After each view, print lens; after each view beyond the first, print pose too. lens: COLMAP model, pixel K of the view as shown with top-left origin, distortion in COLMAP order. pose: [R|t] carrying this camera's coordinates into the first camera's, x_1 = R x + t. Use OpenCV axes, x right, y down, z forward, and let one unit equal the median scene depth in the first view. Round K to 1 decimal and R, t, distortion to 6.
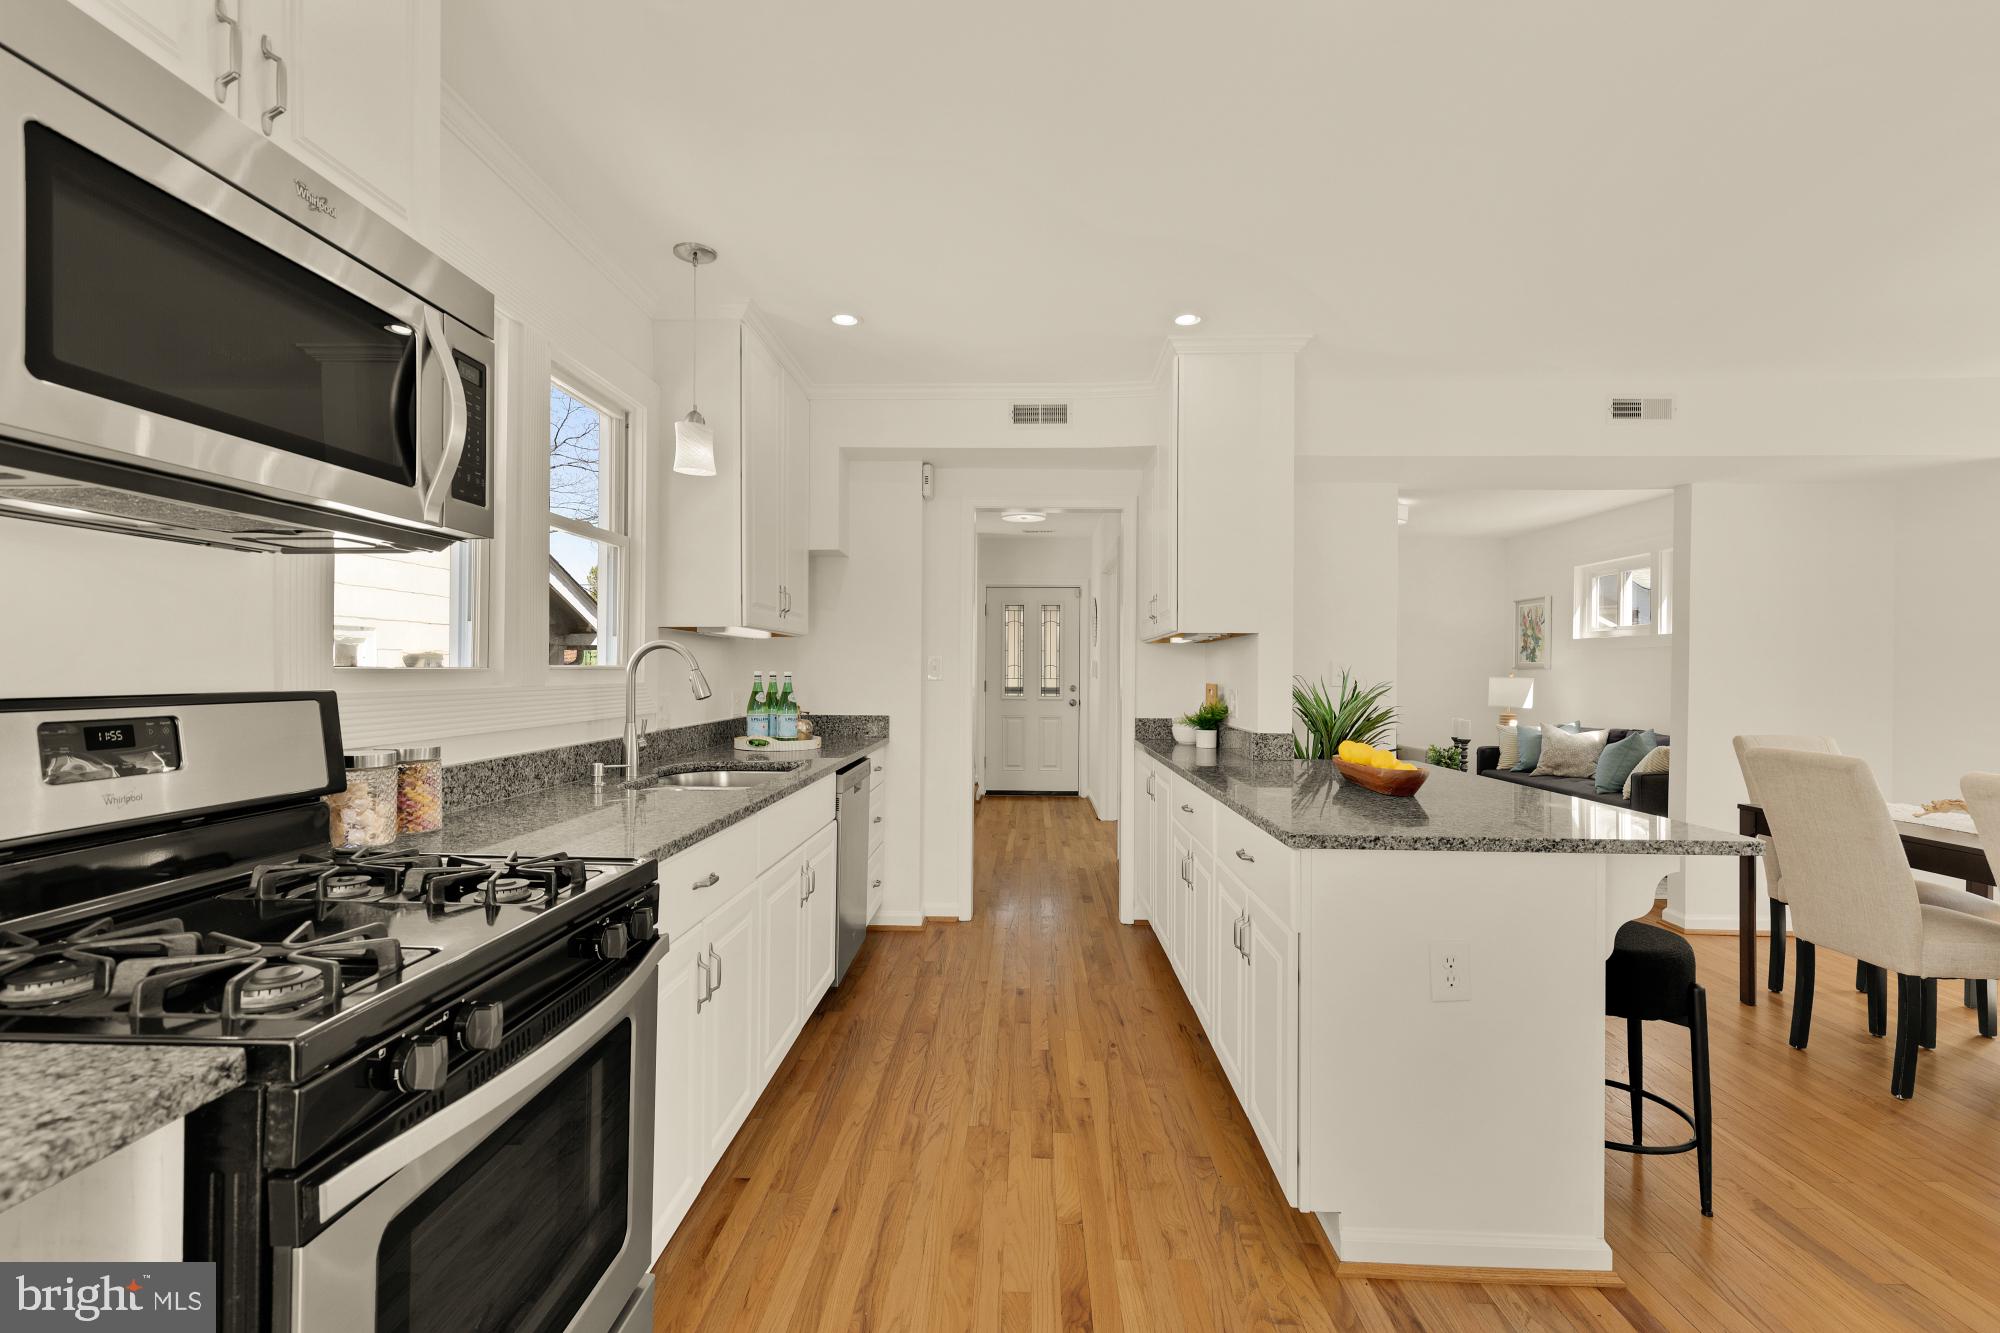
lens RADIAL K [[896.4, 0, 1000.7], [0, 896.4, 667.3], [0, 0, 1]] dist [0.009506, -0.001959]
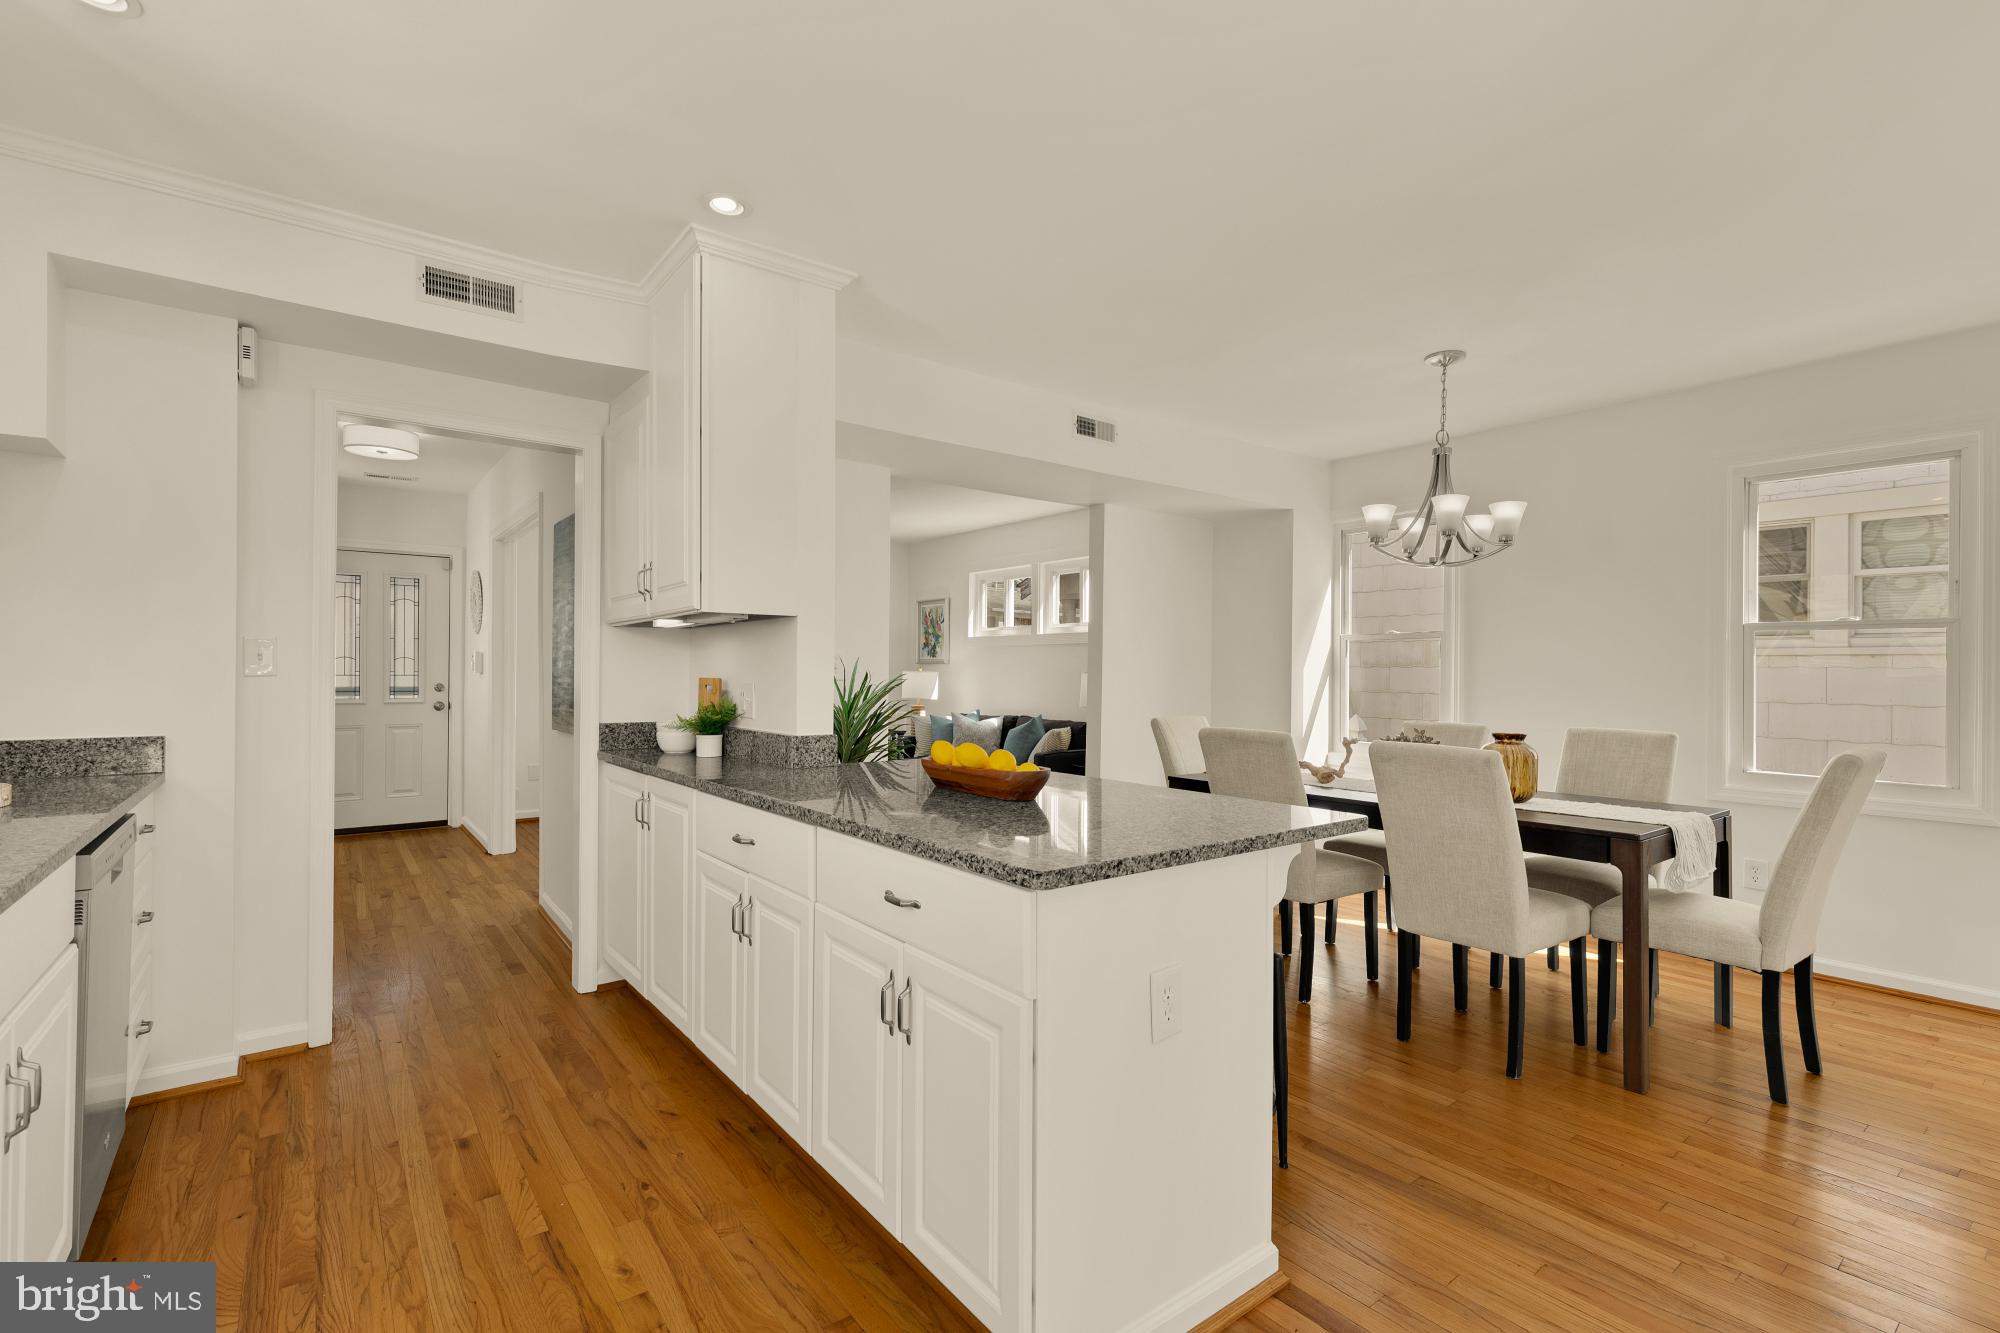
lens RADIAL K [[896.4, 0, 999.6], [0, 896.4, 668.0], [0, 0, 1]] dist [0.009506, -0.001959]
pose [[0.773320, -0.000282, 0.634015, -0.099985], [-0.002572, 0.999990, 0.003583, 0.006940], [-0.634010, -0.004401, 0.773312, 0.249230]]
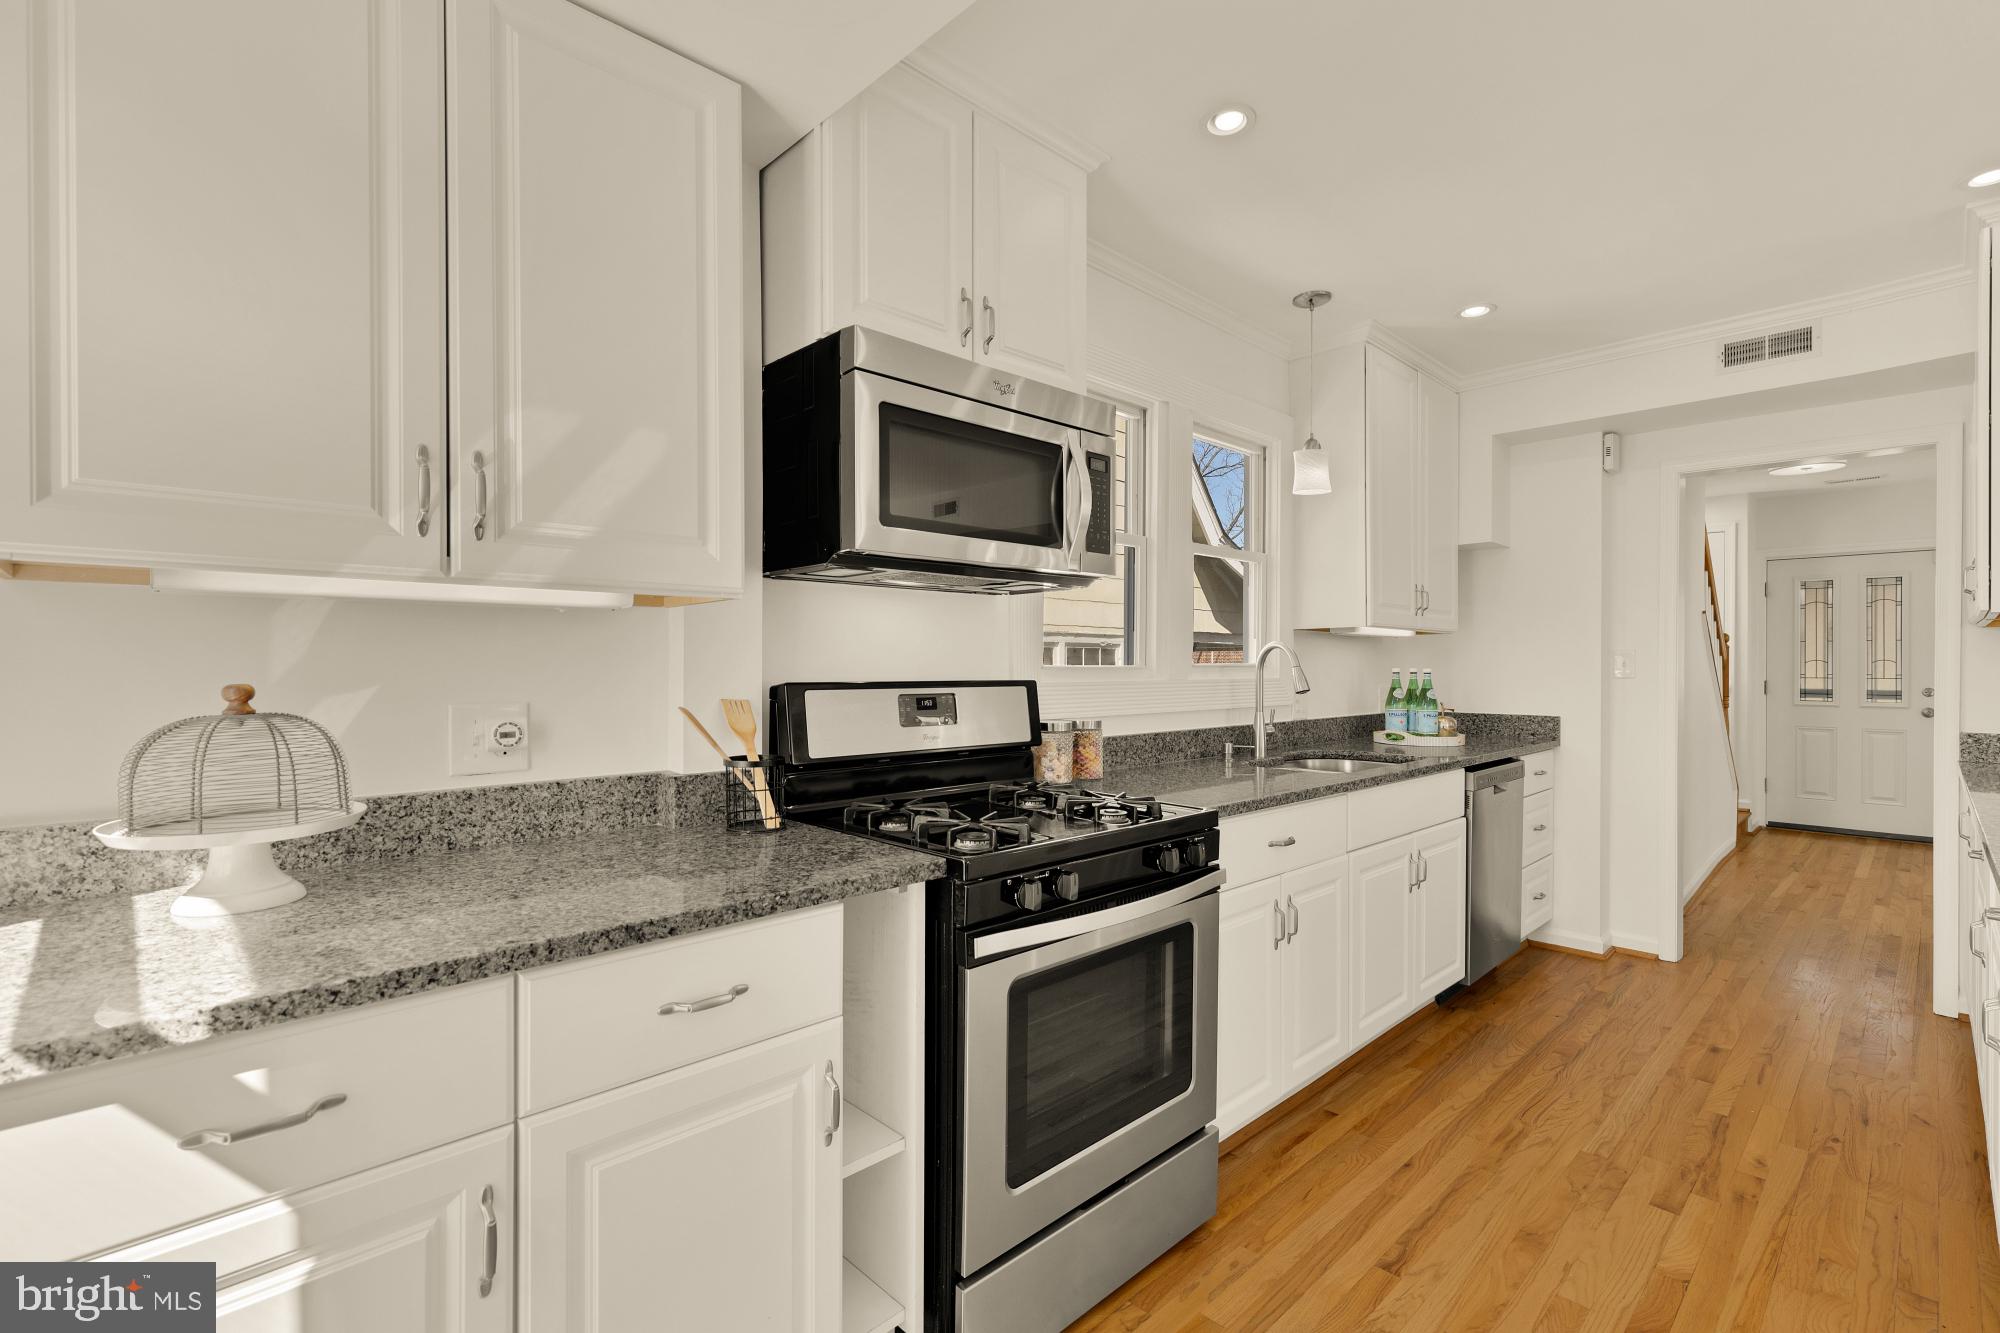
lens RADIAL K [[896.4, 0, 1002.4], [0, 896.4, 667.4], [0, 0, 1]] dist [0.009506, -0.001959]
pose [[0.717359, -0.003368, -0.696696, 0.141282], [0.004509, 0.999990, -0.000192, 0.001791], [0.696689, -0.003003, 0.717367, -0.072207]]
